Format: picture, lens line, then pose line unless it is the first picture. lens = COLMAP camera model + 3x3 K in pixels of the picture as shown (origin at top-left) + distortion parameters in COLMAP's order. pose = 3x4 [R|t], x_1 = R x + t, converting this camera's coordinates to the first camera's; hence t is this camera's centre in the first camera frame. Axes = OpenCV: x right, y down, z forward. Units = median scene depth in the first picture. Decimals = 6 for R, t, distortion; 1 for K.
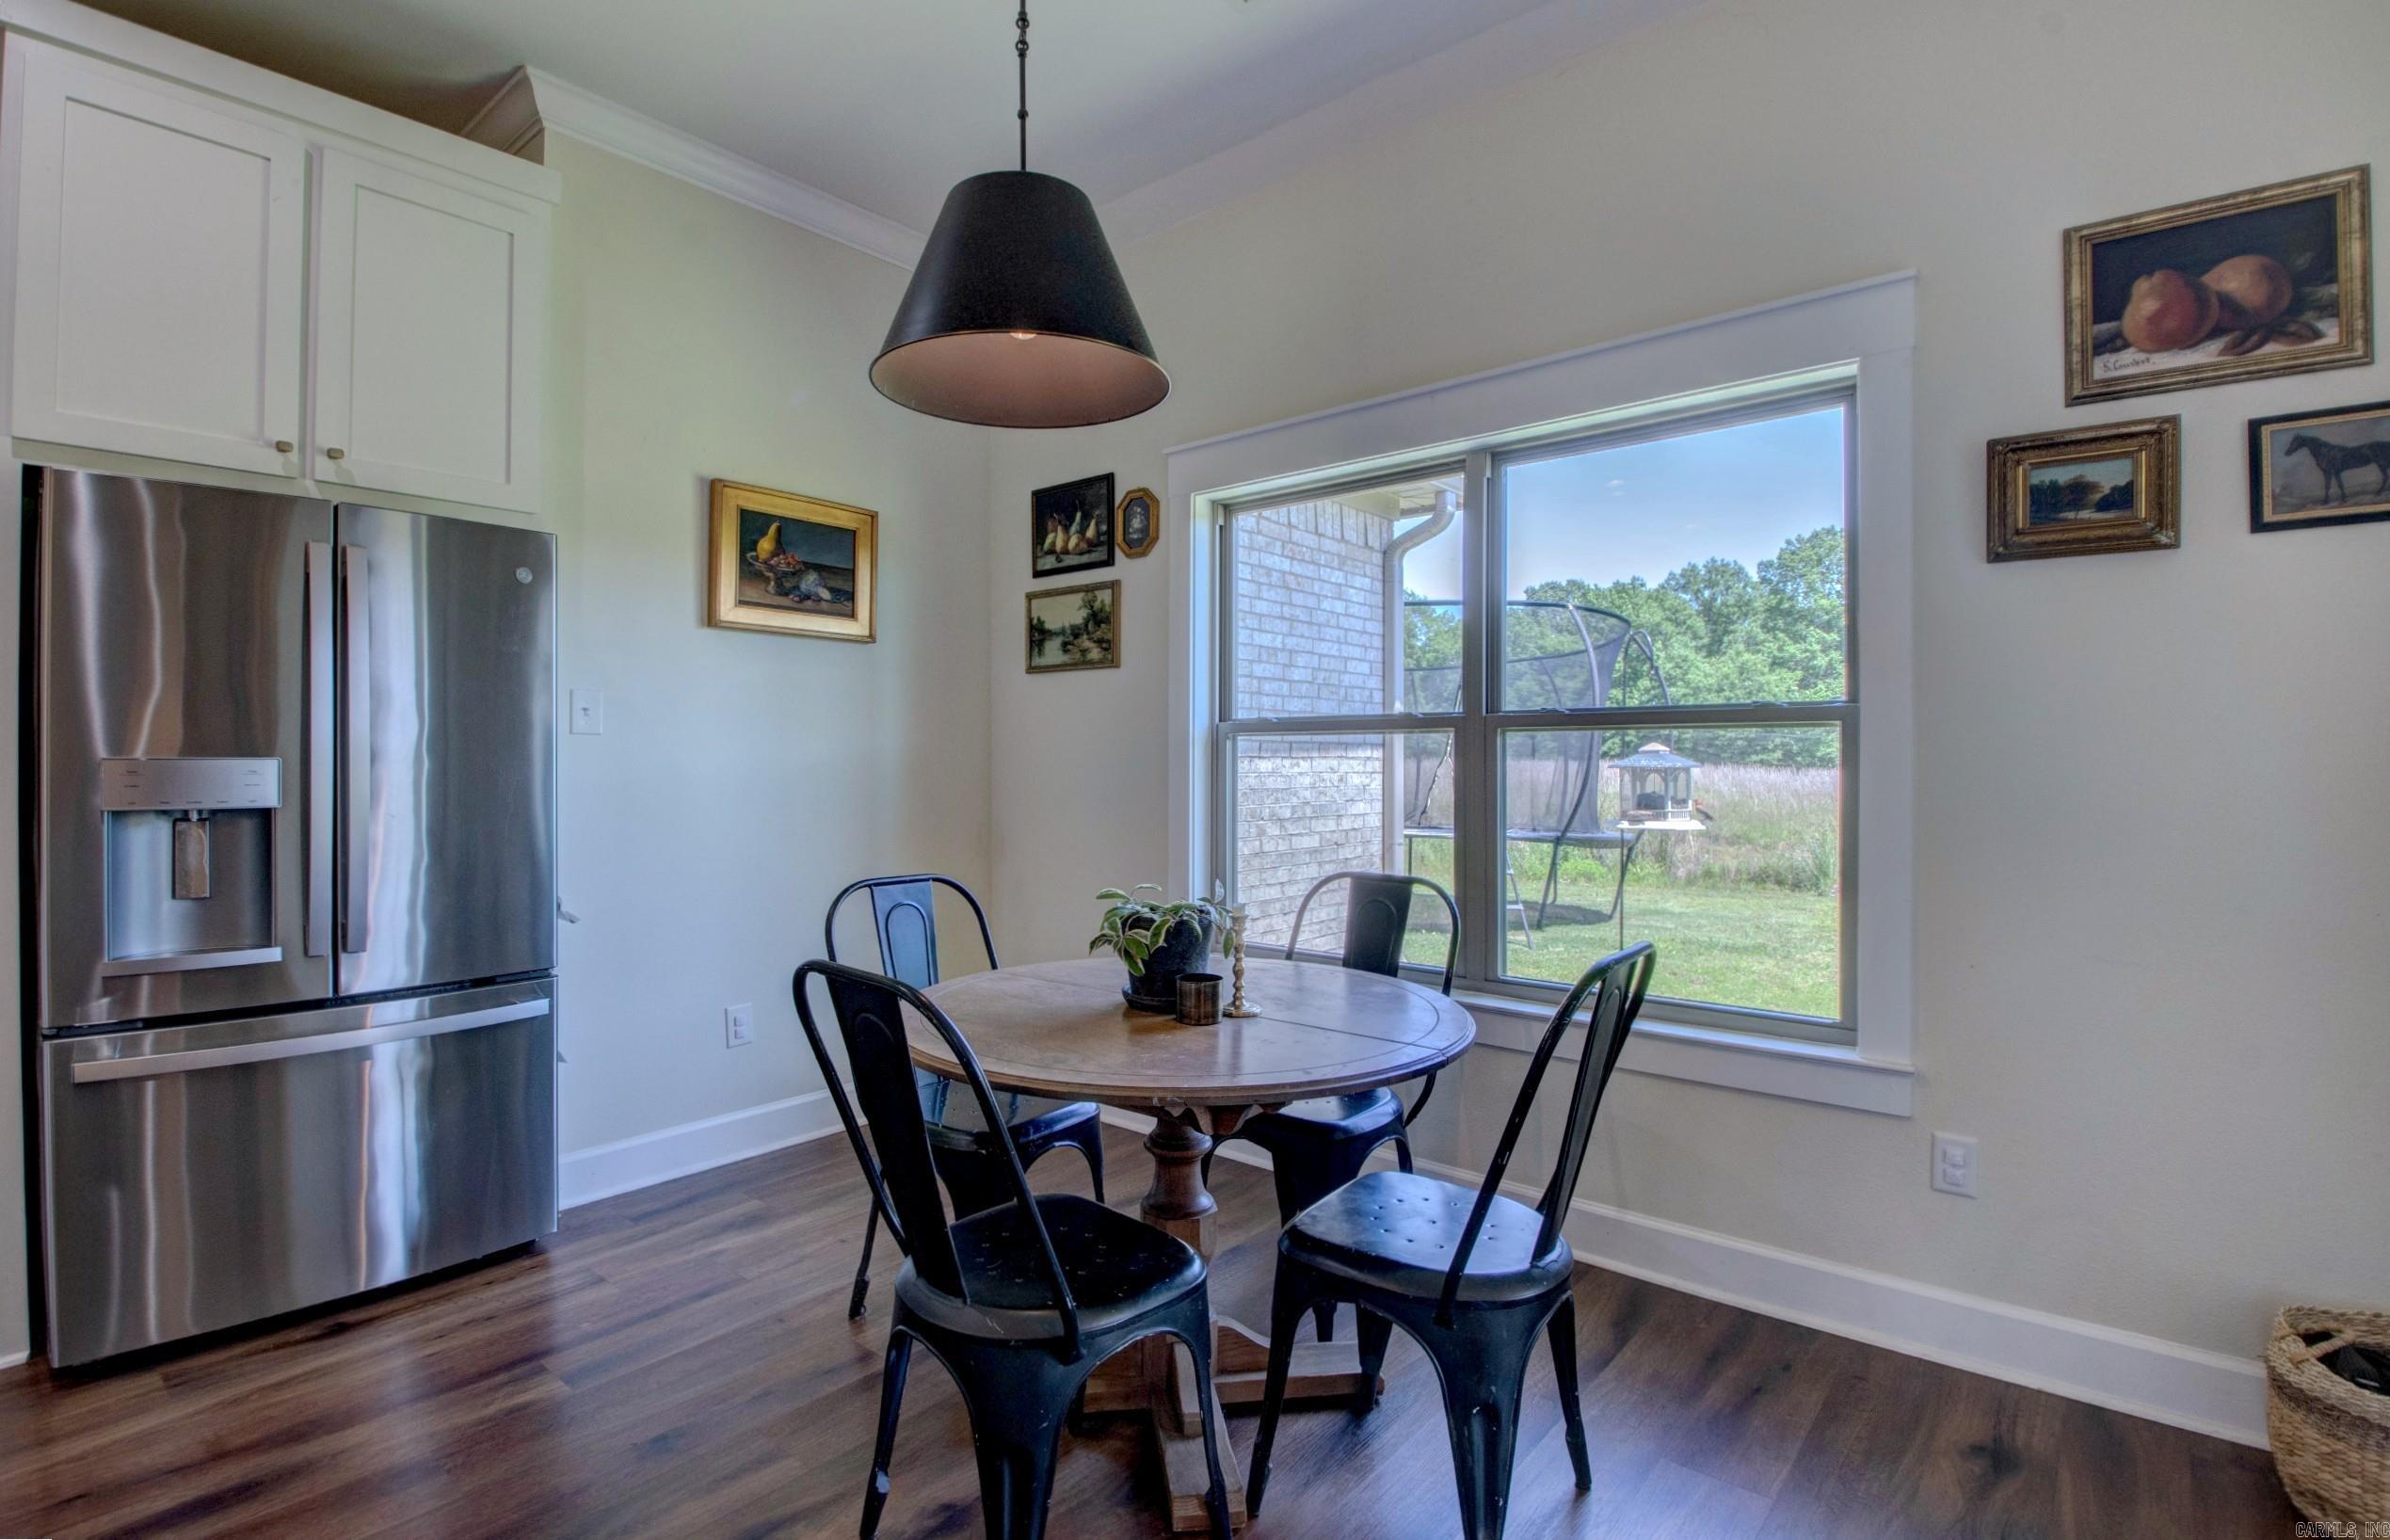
lens RADIAL K [[1117.2, 0, 1178.9], [0, 1117.2, 764.1], [0, 0, 1]] dist [-0.000991, -0.014189]
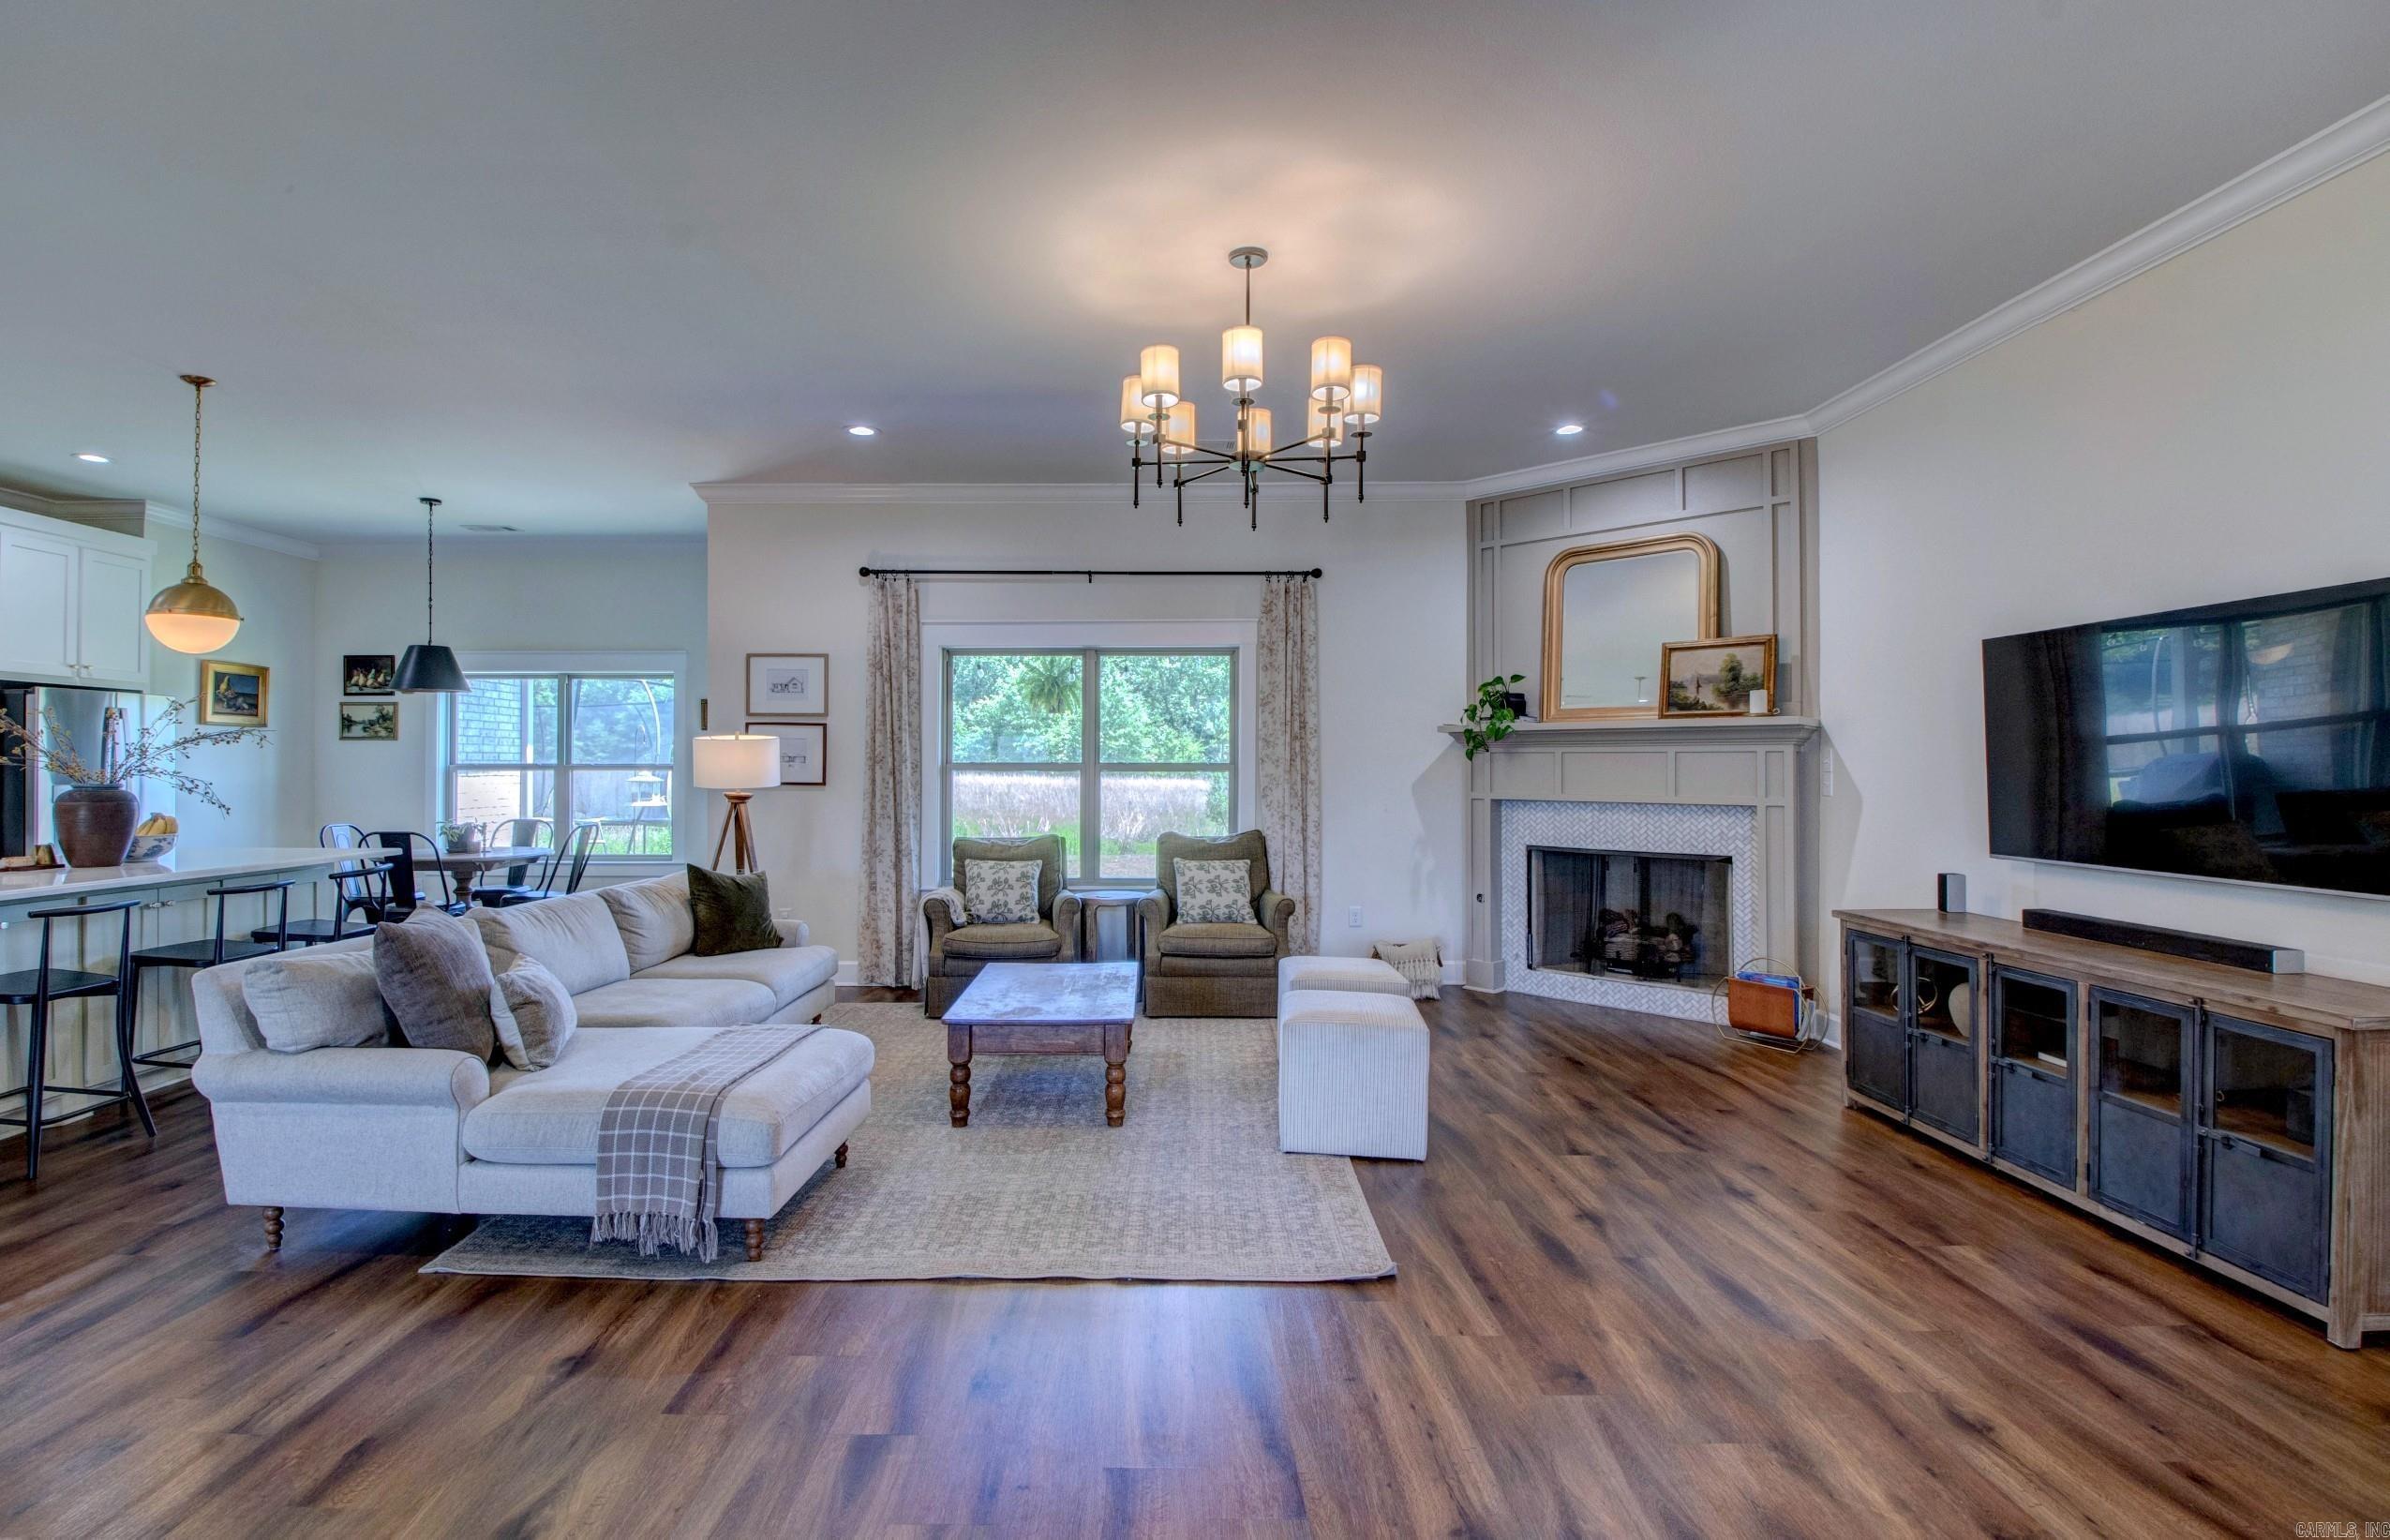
lens RADIAL K [[1117.3, 0, 1140.2], [0, 1117.3, 773.2], [0, 0, 1]] dist [-0.000991, -0.014189]
pose [[0.765932, -0.006199, 0.642891, -0.446059], [0.002589, 0.999975, 0.006558, -0.035078], [-0.642916, -0.003358, 0.765929, -2.192454]]
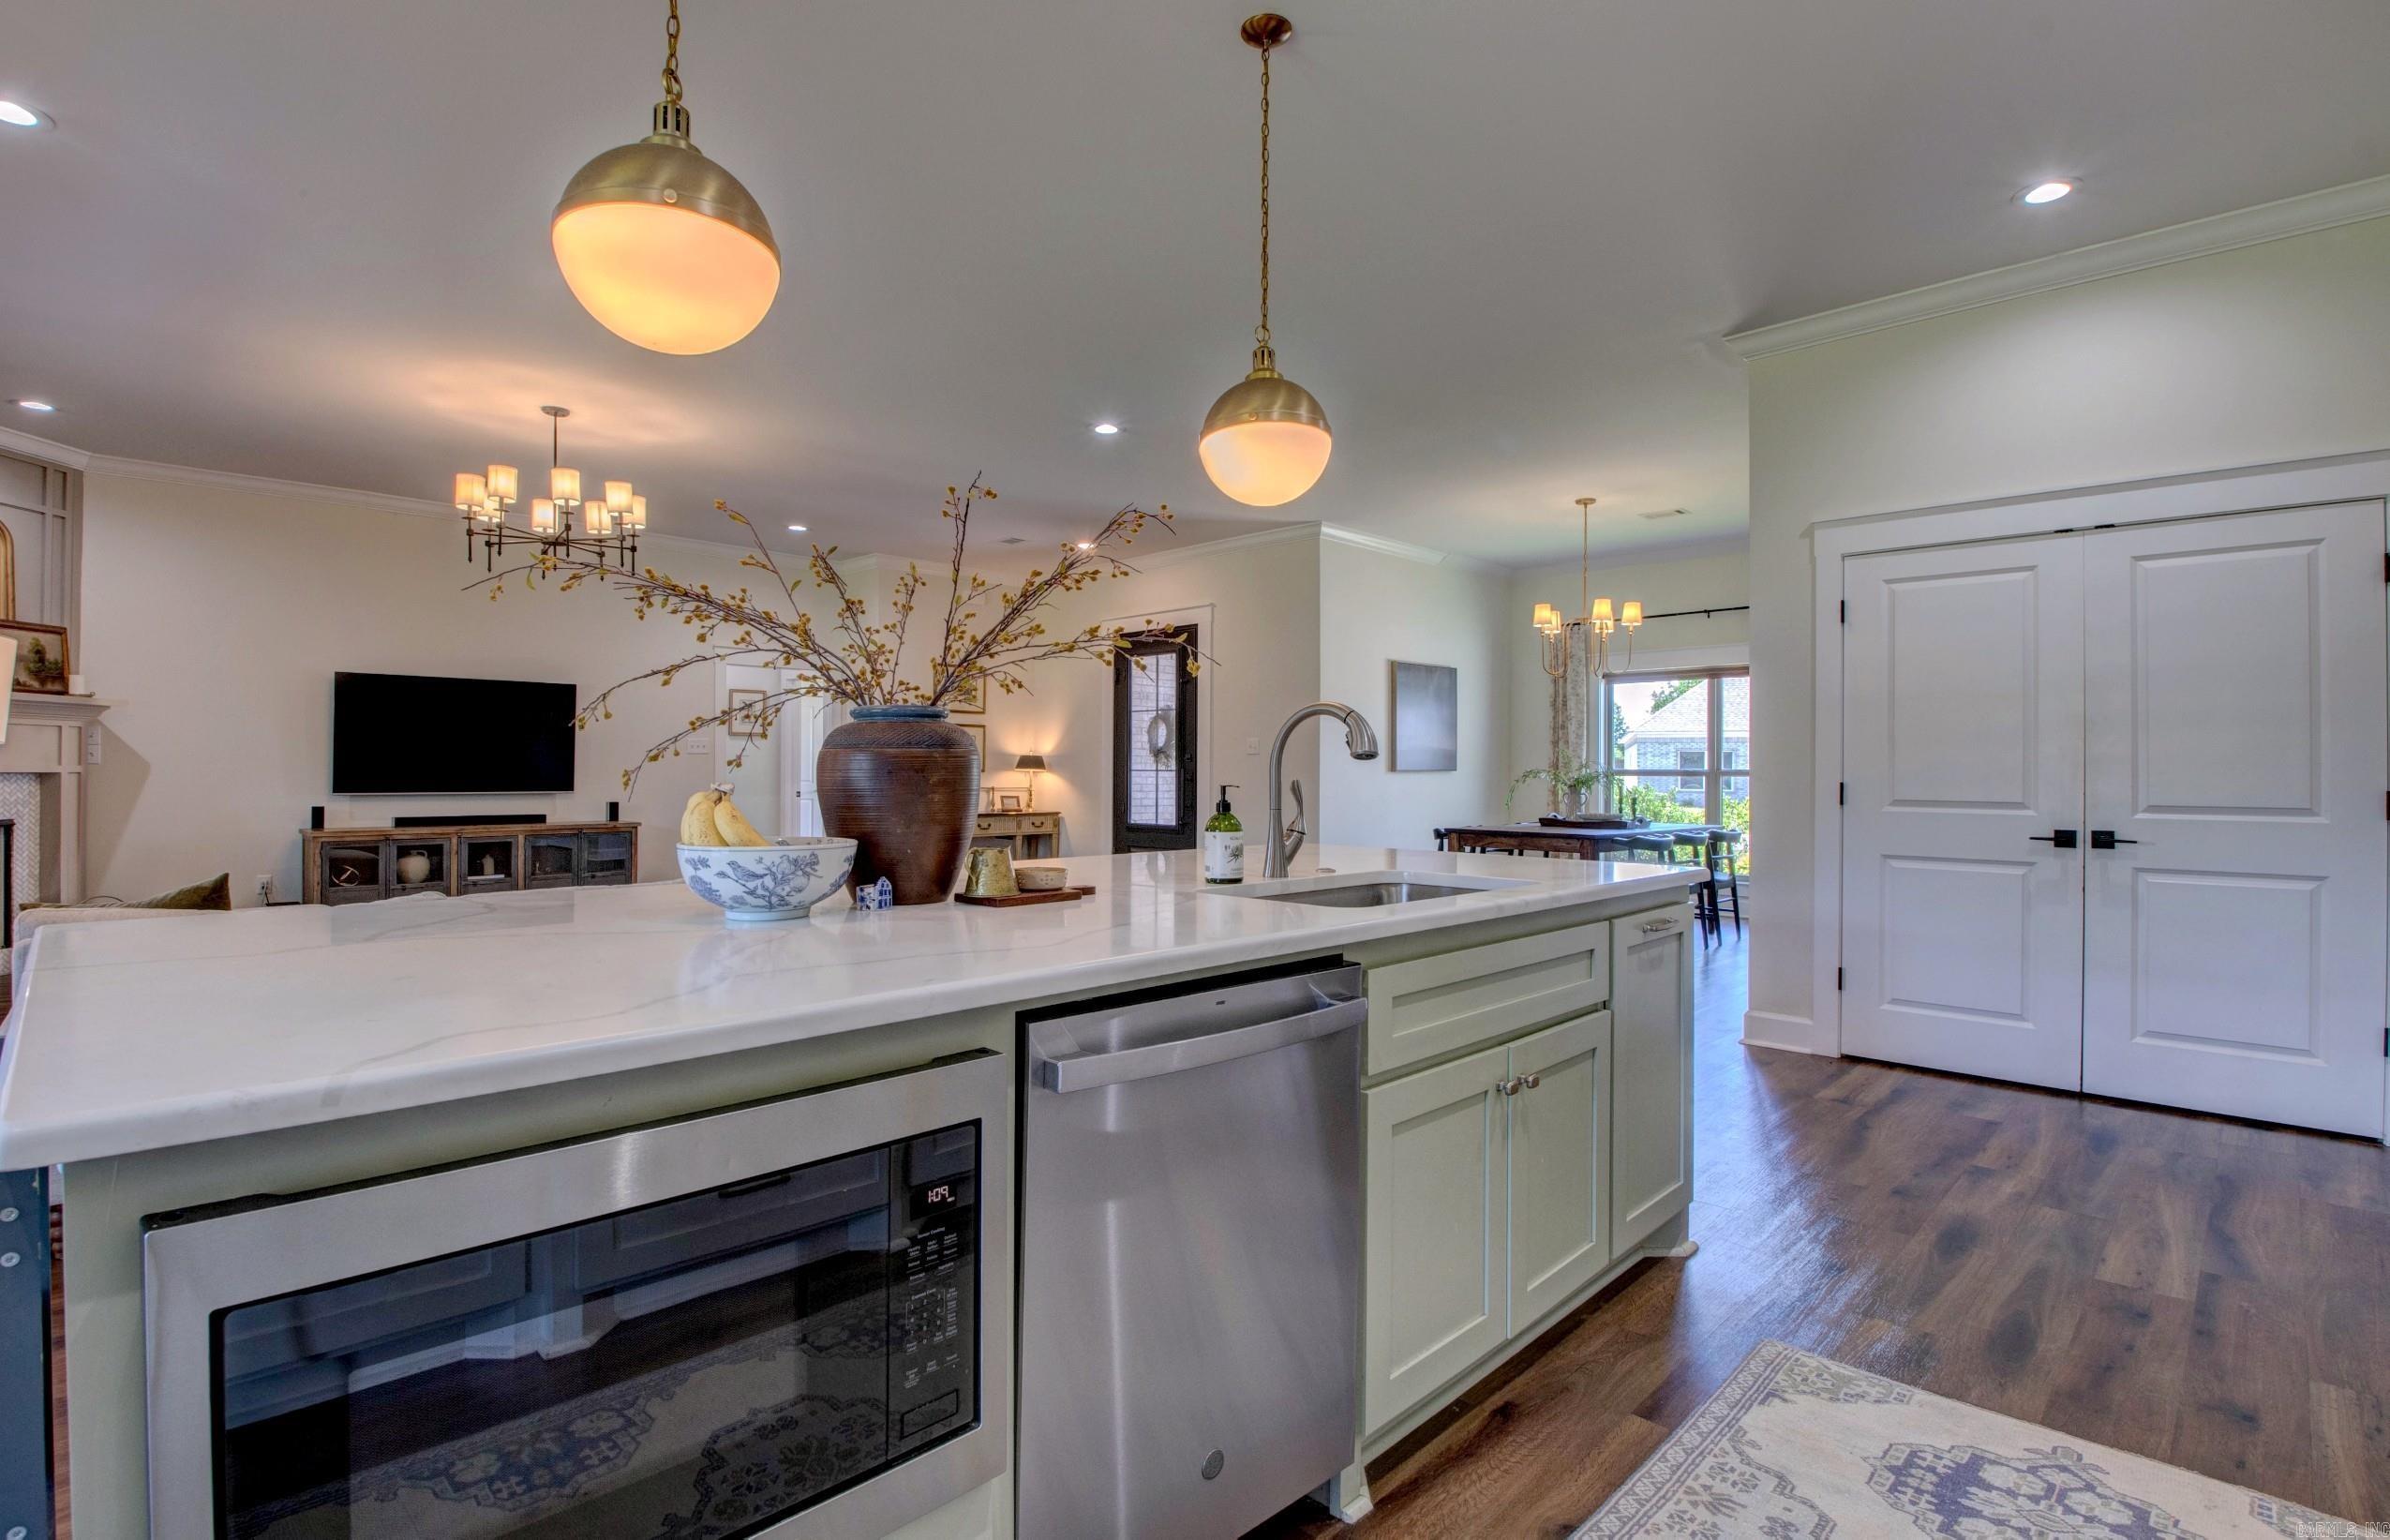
lens RADIAL K [[1117.3, 0, 1189.3], [0, 1117.3, 762.8], [0, 0, 1]] dist [-0.000991, -0.014189]
pose [[-0.997441, -0.004748, 0.071331, -0.786687], [-0.005271, 0.999961, -0.007152, 0.018311], [-0.071294, -0.007510, -0.997427, 0.472941]]
